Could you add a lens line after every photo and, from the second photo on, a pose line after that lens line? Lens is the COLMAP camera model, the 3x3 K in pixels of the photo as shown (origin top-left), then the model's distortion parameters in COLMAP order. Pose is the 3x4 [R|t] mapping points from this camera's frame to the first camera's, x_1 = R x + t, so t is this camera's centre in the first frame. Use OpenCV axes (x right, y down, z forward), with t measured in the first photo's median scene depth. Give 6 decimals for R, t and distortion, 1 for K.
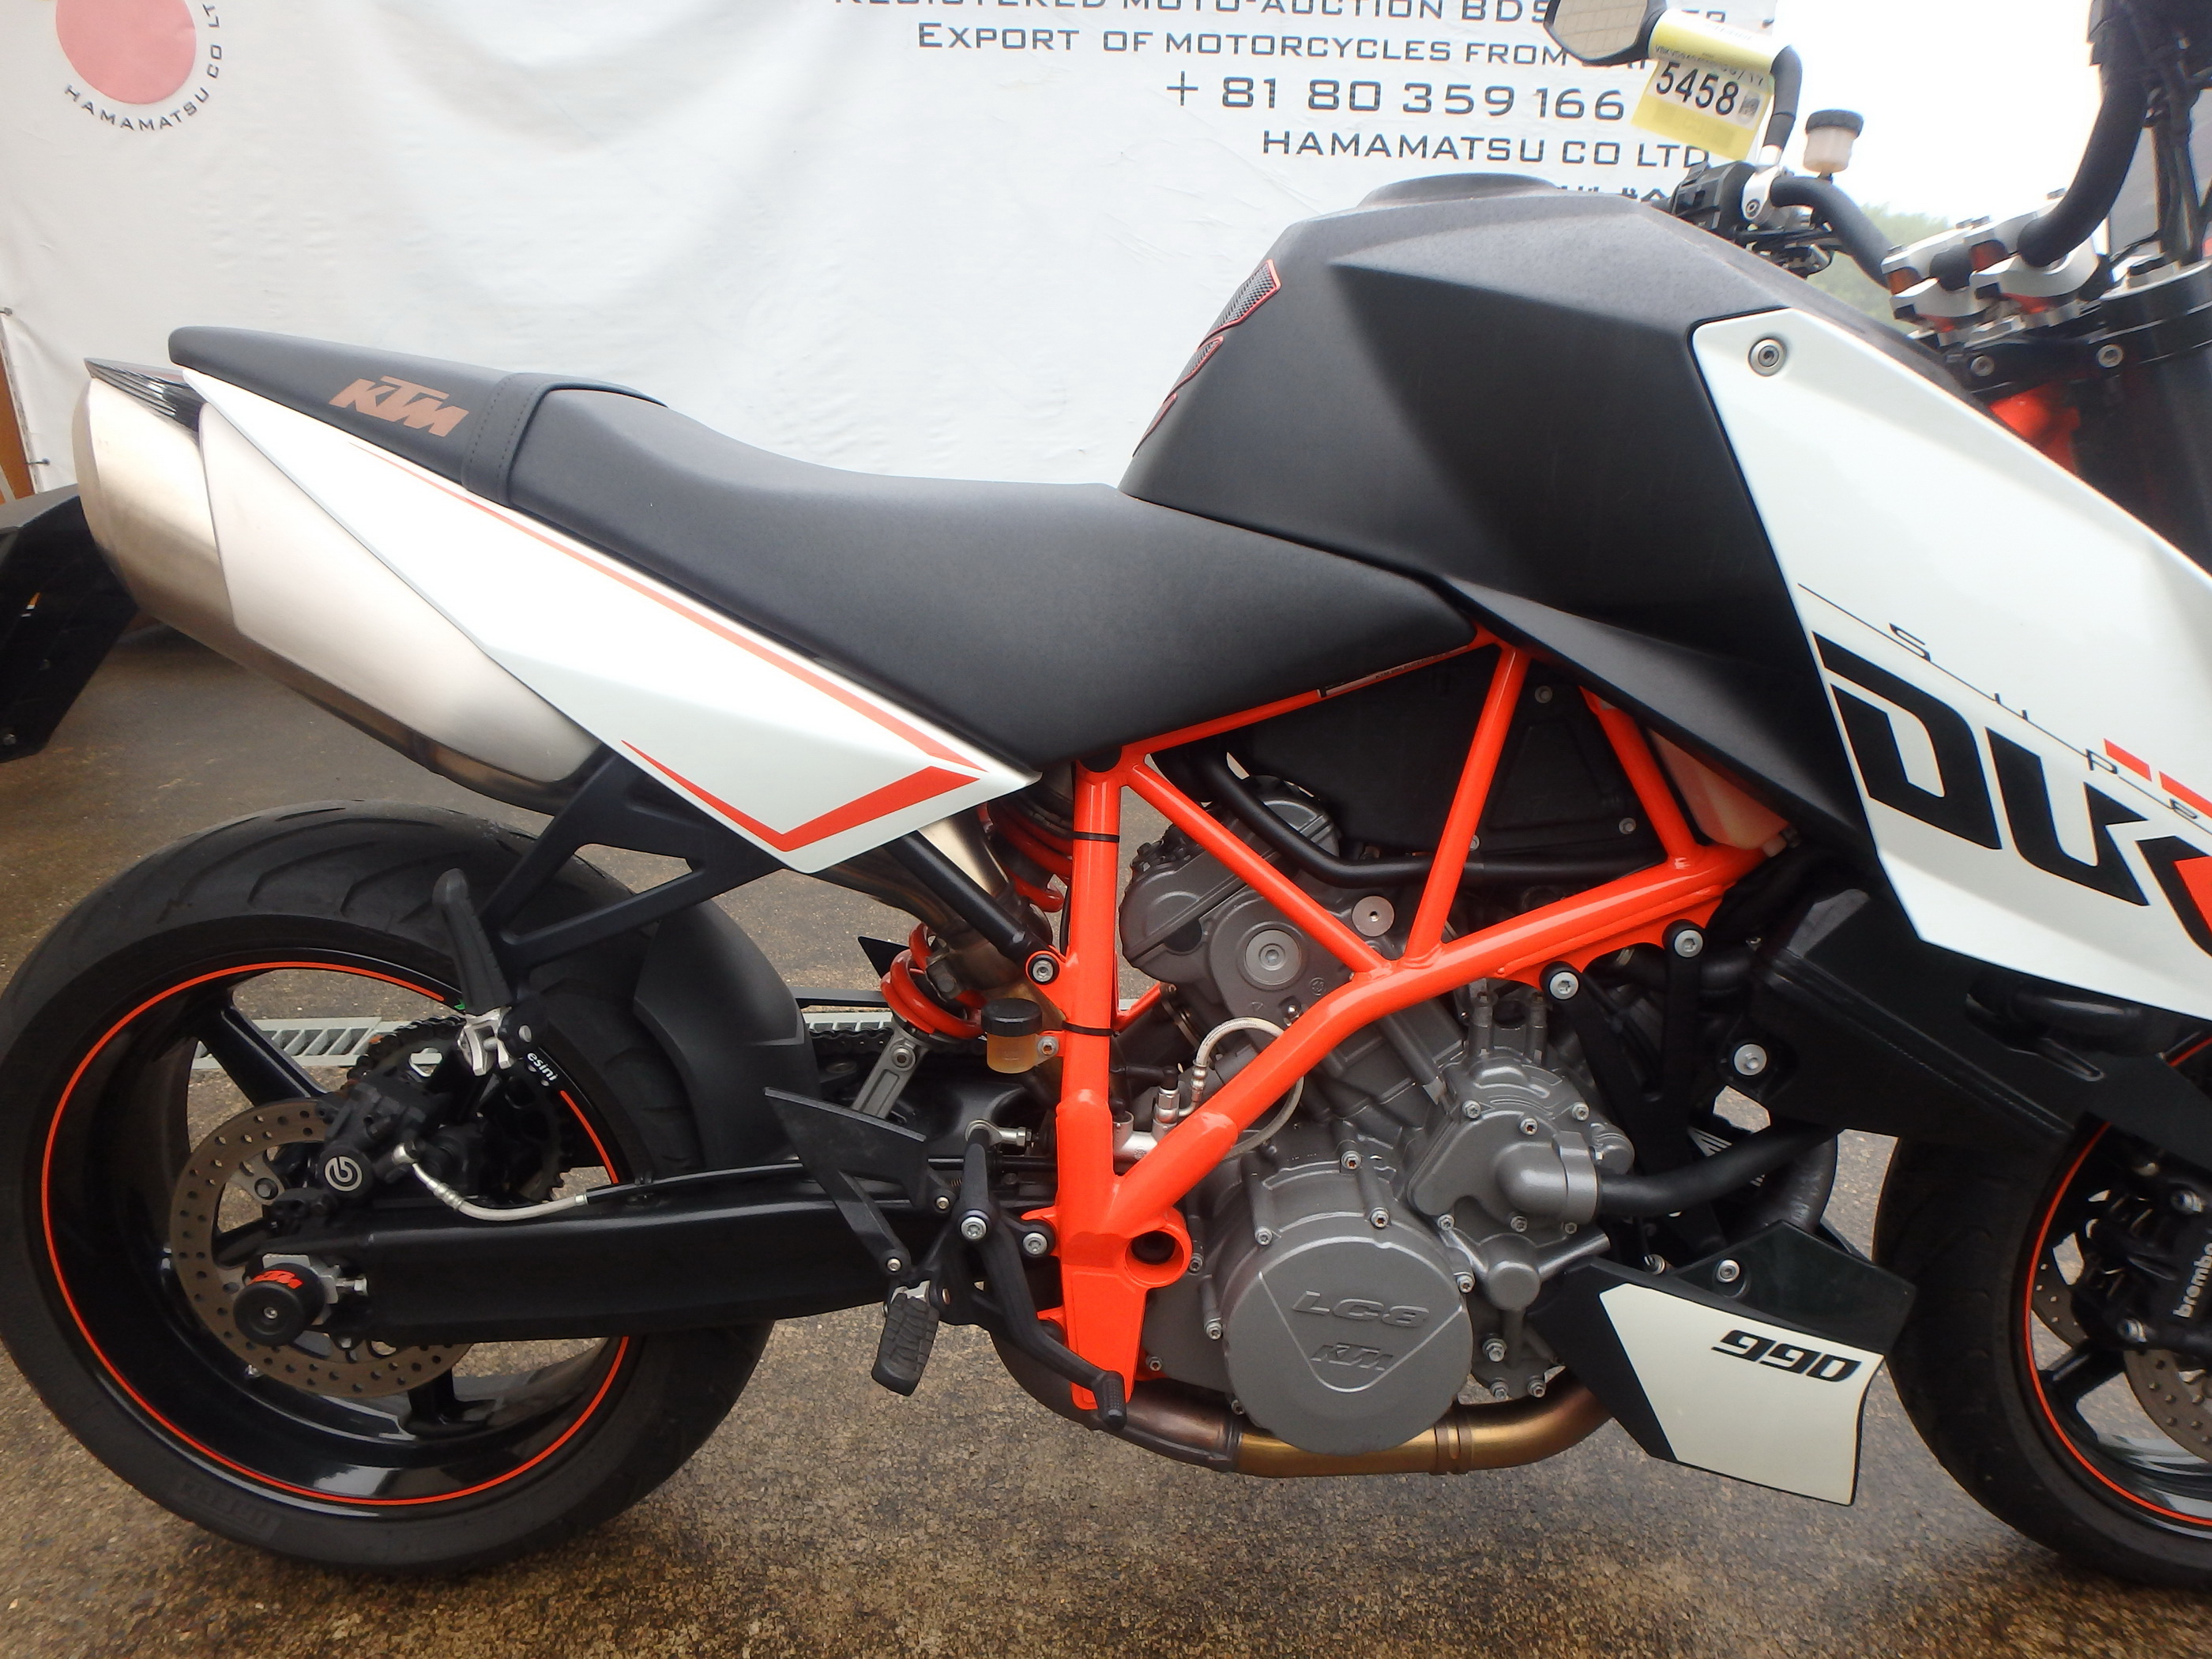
lens RADIAL K [[1350.7, 0, 1120.4], [0, 1350.7, 816.3], [0, 0, 1]] dist [-0.055722, 0.012751]
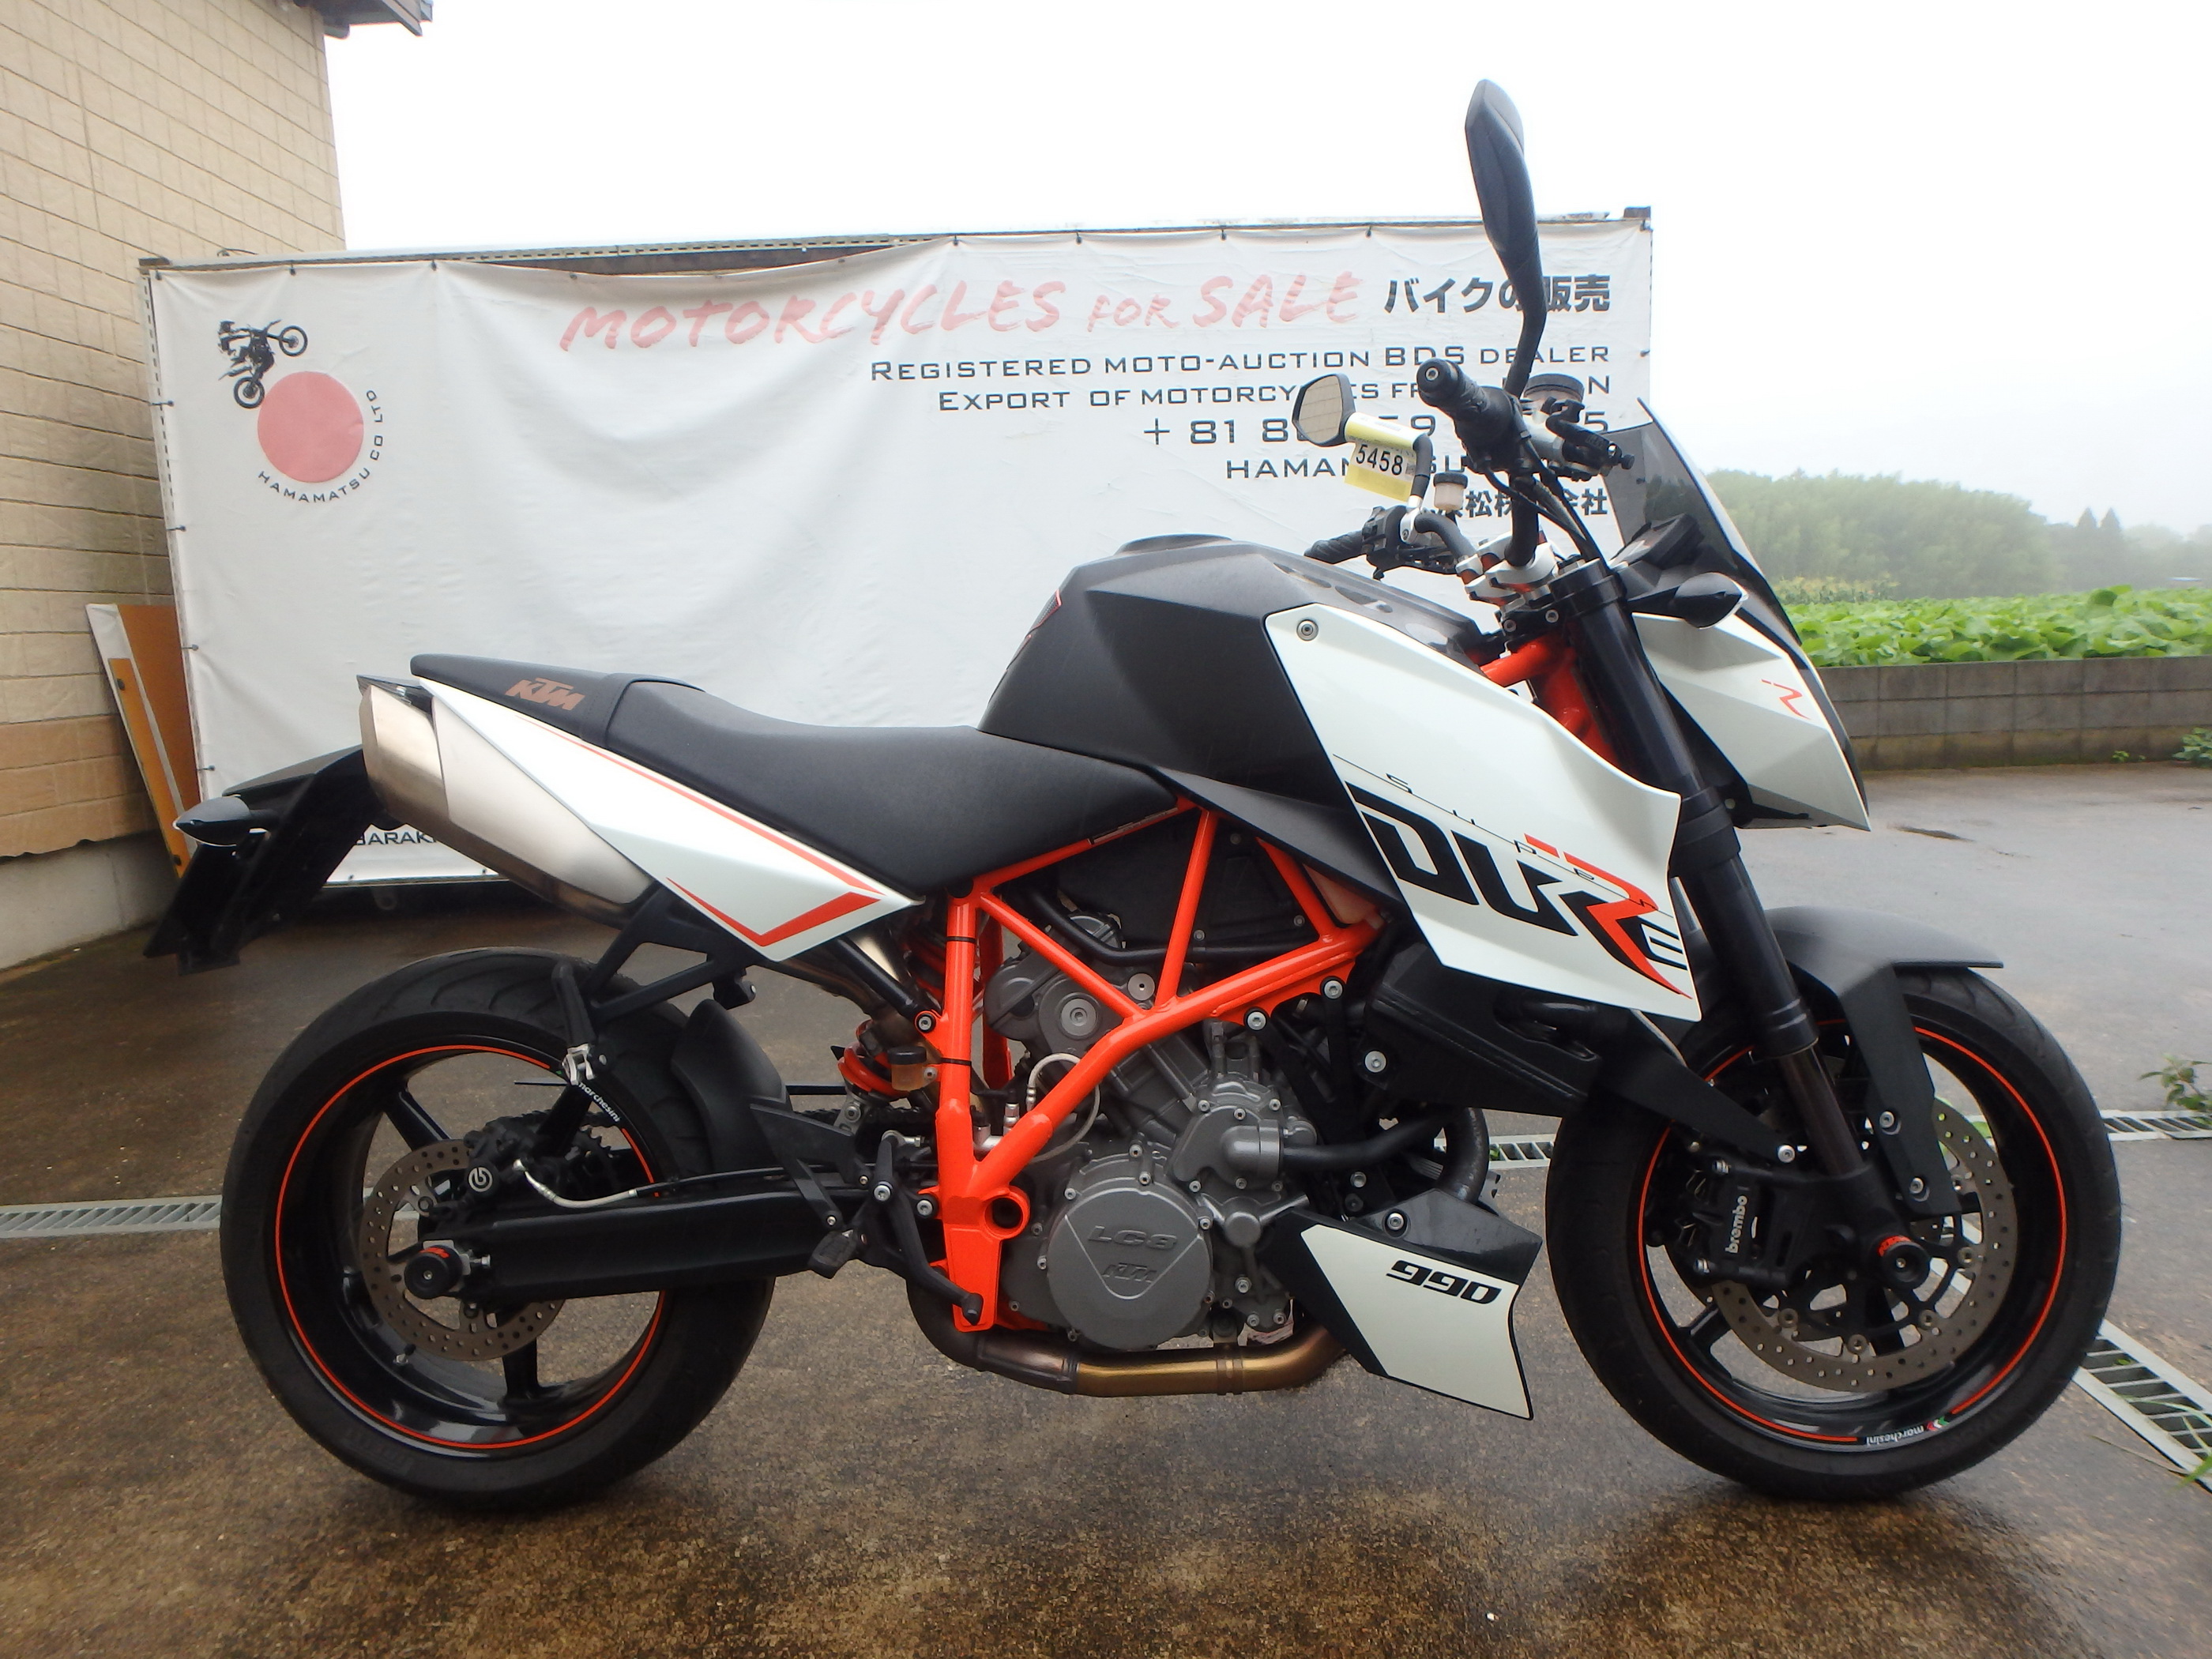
lens RADIAL K [[1341.0, 0, 1126.2], [0, 1341.0, 821.0], [0, 0, 1]] dist [-0.066967, 0.013618]
pose [[0.998452, -0.040588, -0.038042, 0.206934], [0.032122, 0.978977, -0.201423, 0.172212], [0.045418, 0.199889, 0.978765, -0.477393]]
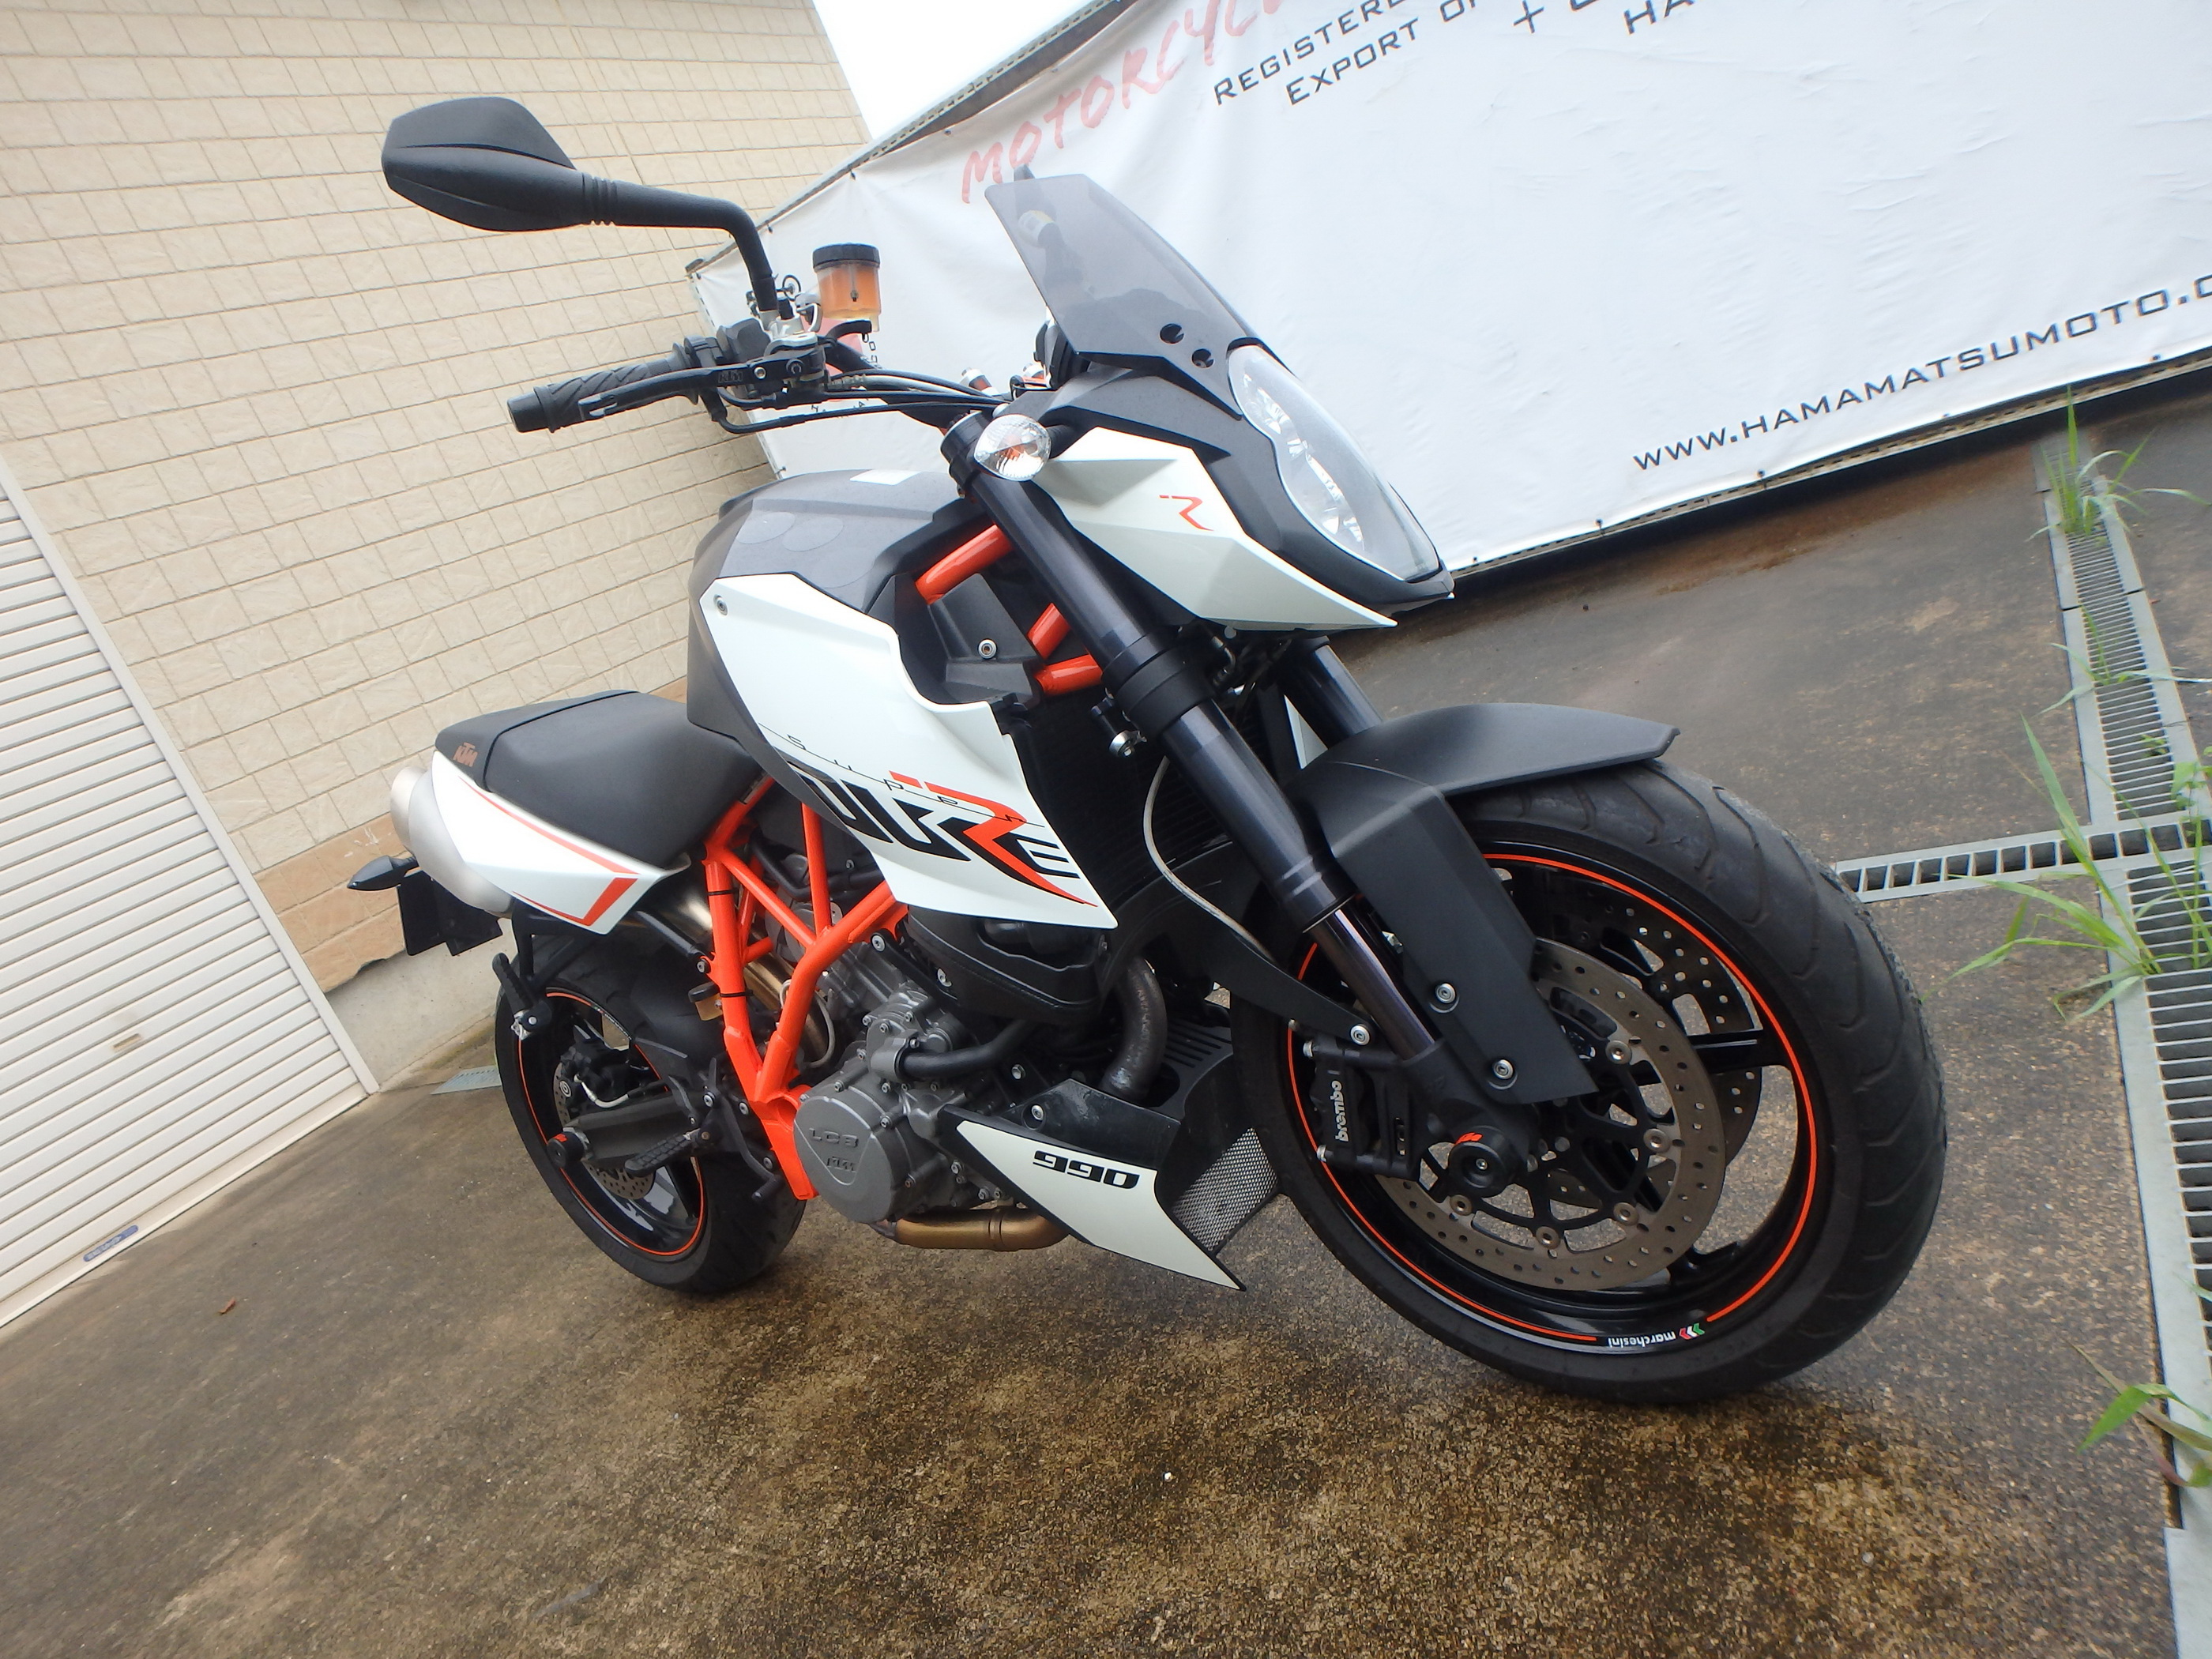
lens RADIAL K [[1357.9, 0, 1104.3], [0, 1357.9, 859.0], [0, 0, 1]] dist [-0.065624, 0.000435]
pose [[0.755112, -0.157554, -0.636383, 1.360404], [0.193321, 0.981043, -0.013496, 0.083345], [0.626445, -0.112835, 0.771255, -0.095210]]
